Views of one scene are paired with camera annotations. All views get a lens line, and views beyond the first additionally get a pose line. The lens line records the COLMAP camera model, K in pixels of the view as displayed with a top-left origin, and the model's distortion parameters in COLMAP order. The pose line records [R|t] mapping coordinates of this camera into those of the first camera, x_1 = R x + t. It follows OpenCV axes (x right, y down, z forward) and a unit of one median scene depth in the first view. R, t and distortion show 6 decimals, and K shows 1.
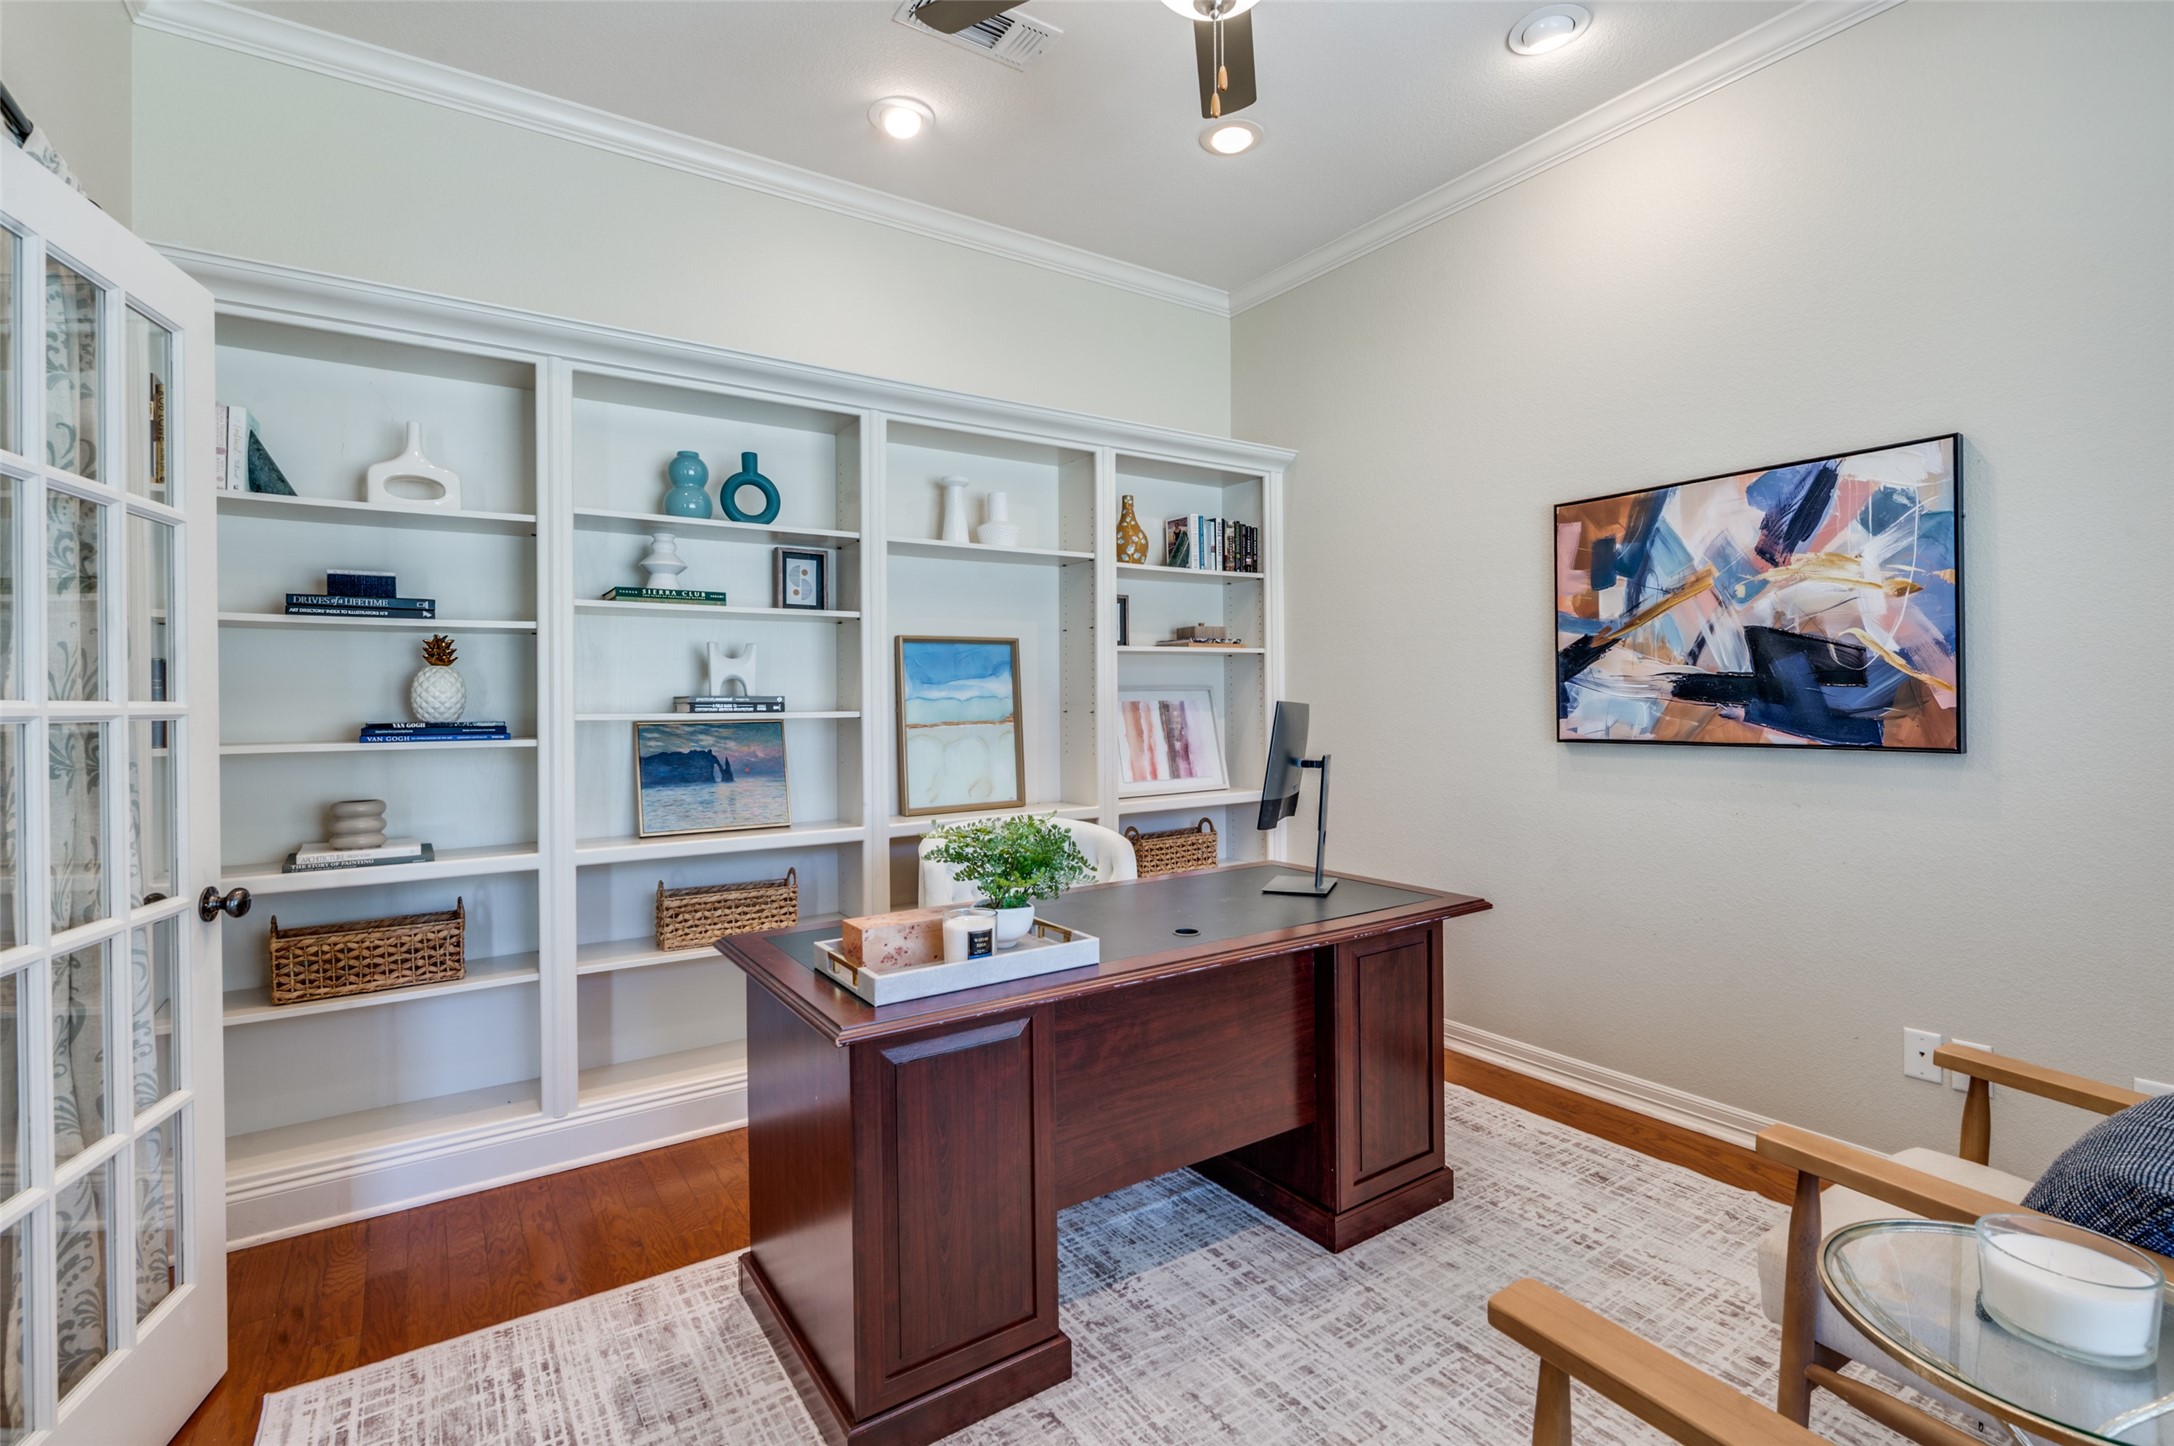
lens RADIAL K [[991.9, 0, 1103.1], [0, 991.9, 695.7], [0, 0, 1]] dist [-0.003653, 0.000974]
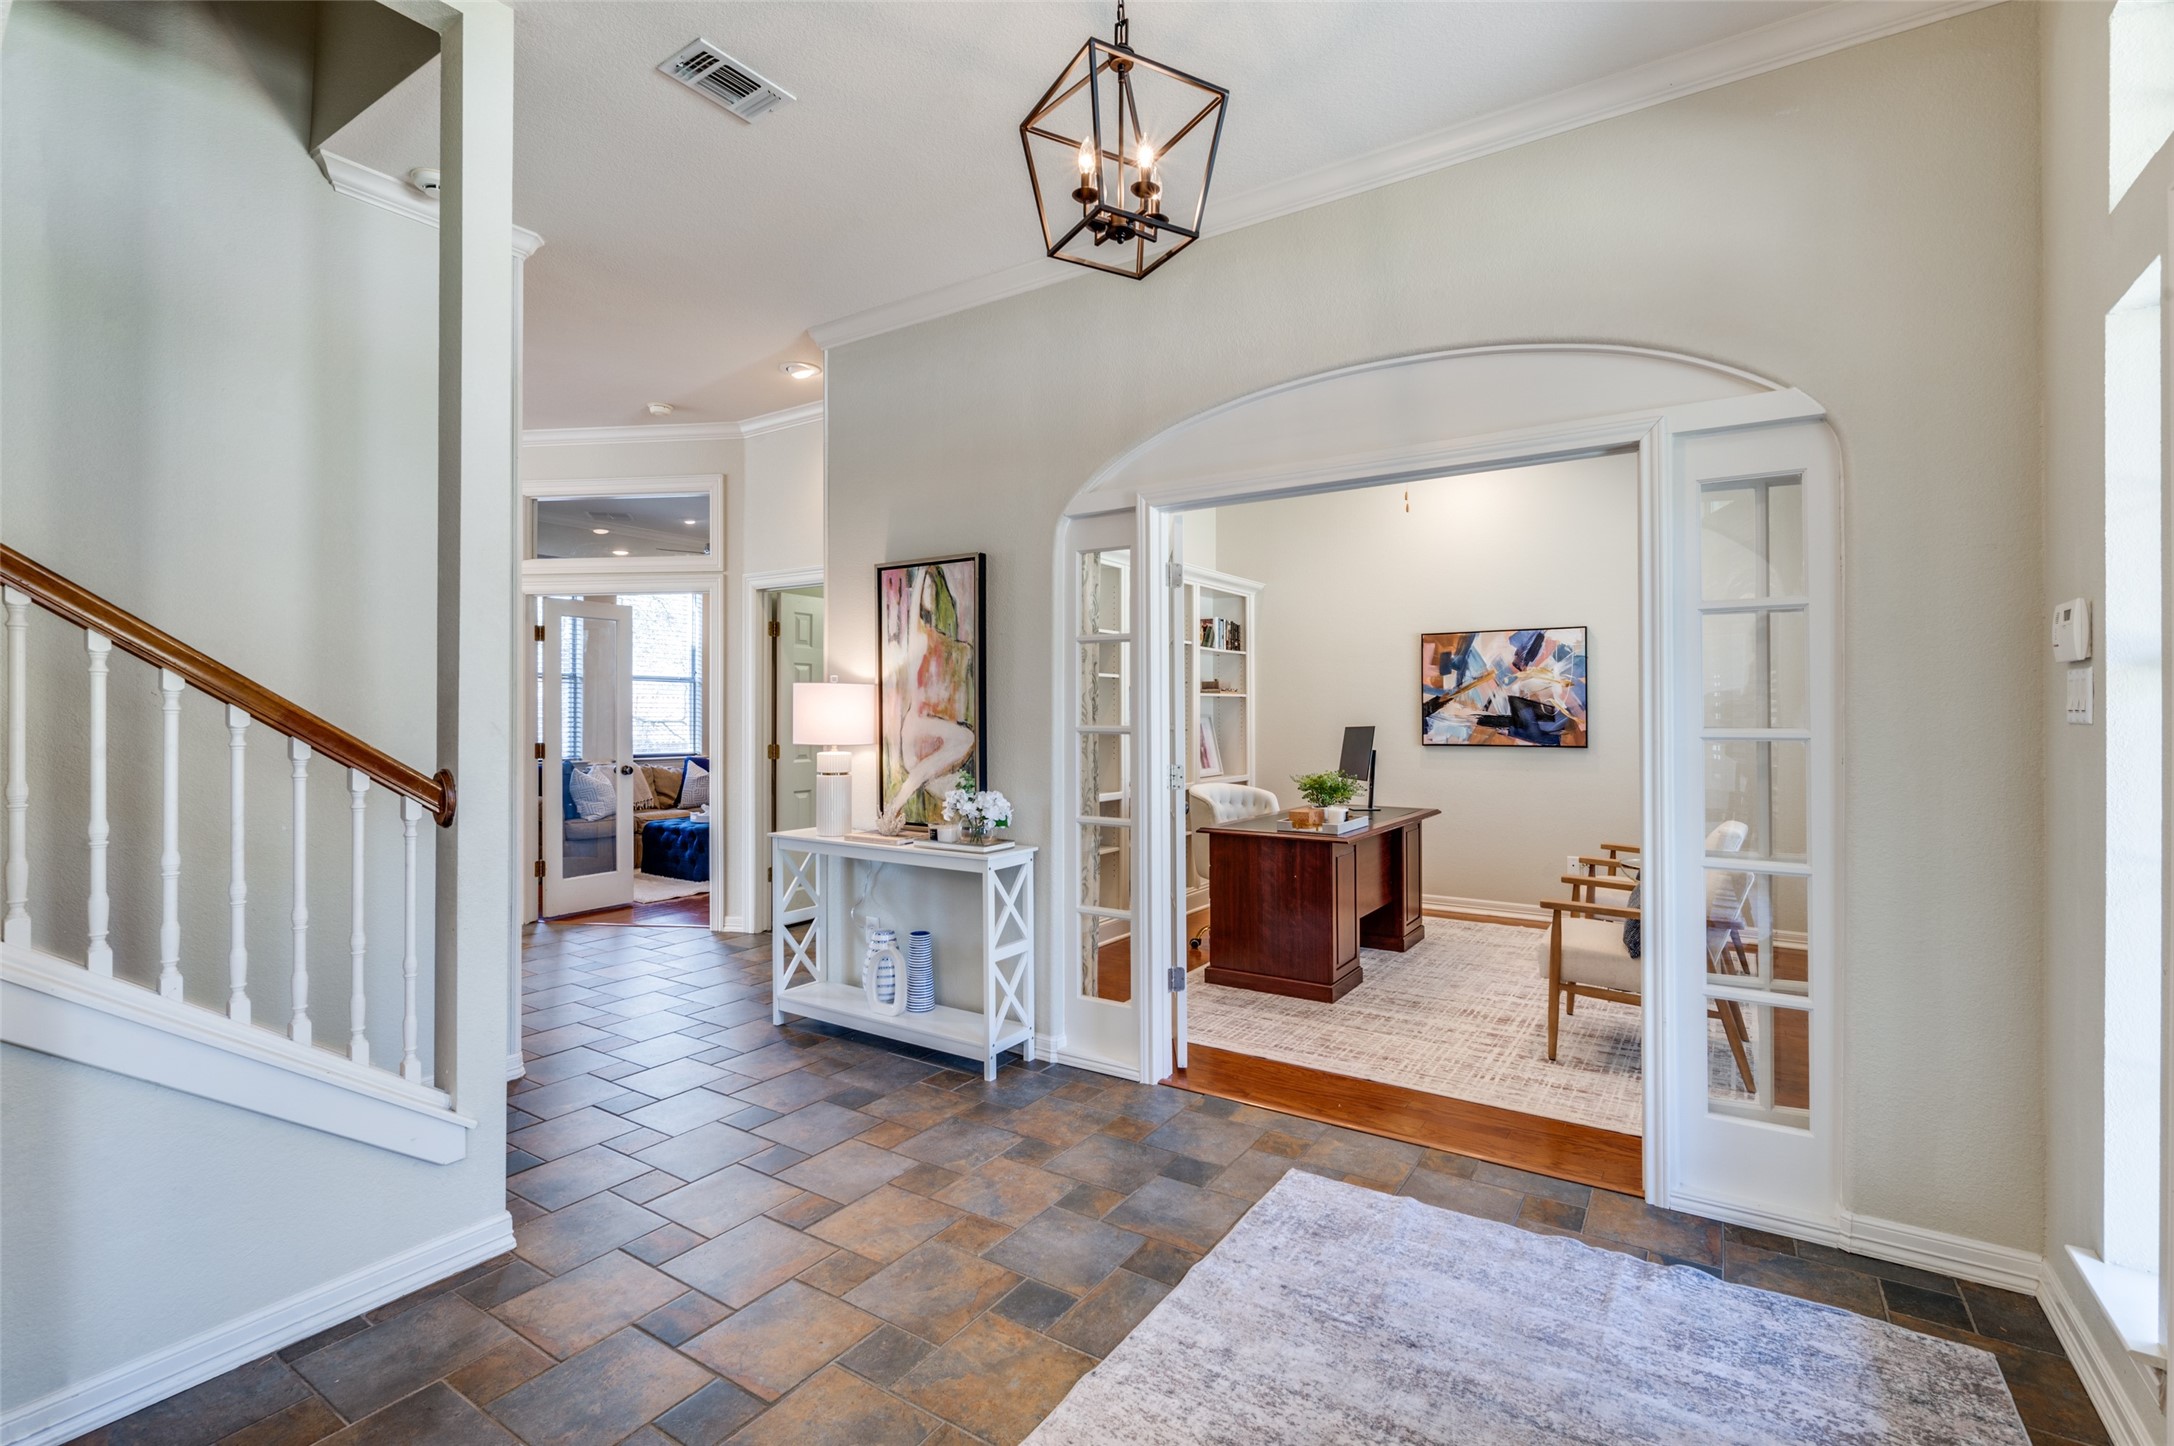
lens RADIAL K [[991.9, 0, 1098.7], [0, 991.9, 690.7], [0, 0, 1]] dist [-0.003653, 0.000974]
pose [[0.923294, 0.021683, 0.383482, -1.116610], [-0.012592, 0.999577, -0.026201, -0.007187], [-0.383888, 0.019362, 0.923176, -0.776936]]
